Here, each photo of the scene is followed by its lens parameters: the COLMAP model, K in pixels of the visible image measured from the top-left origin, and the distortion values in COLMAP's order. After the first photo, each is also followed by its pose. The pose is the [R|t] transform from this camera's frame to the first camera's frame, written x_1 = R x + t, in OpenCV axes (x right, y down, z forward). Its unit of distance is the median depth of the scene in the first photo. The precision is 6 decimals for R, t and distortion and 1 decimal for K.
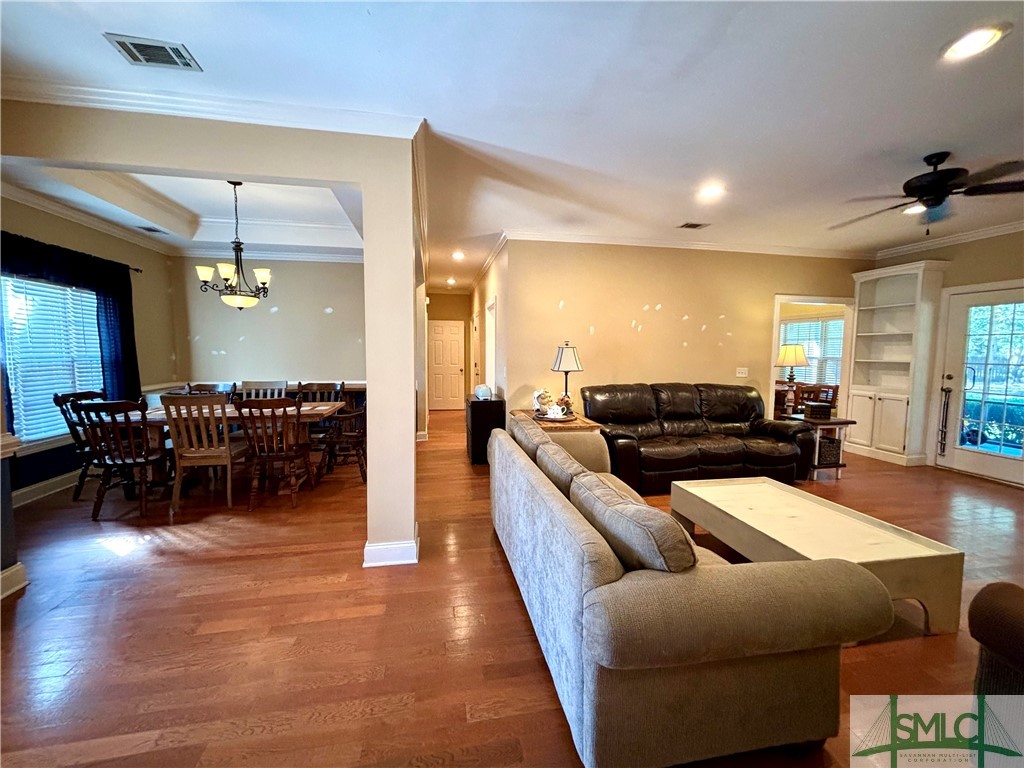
lens RADIAL K [[416.0, 0, 513.4], [0, 416.0, 384.2], [0, 0, 1]] dist [-0.001156, 0.000153]
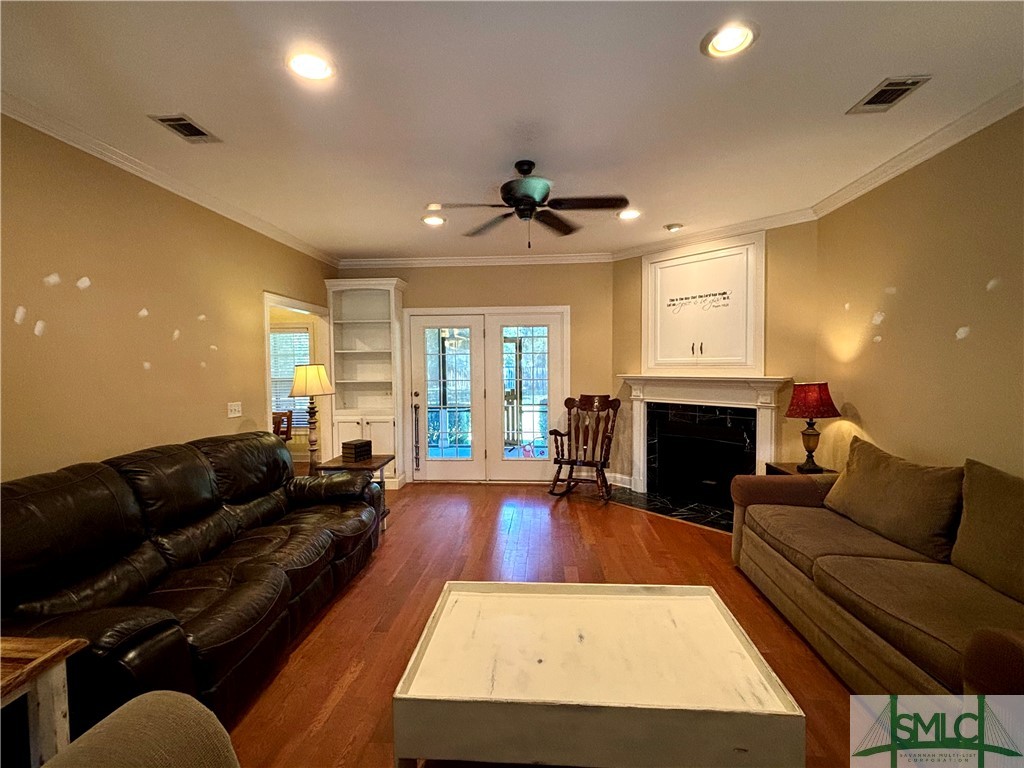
lens RADIAL K [[469.0, 0, 514.0], [0, 469.0, 380.6], [0, 0, 1]] dist [-0.002577, -0.000514]
pose [[0.261088, -0.042853, 0.964363, -0.015512], [0.093772, 0.995415, 0.018846, -0.048833], [-0.960750, 0.085510, 0.263909, 0.443466]]
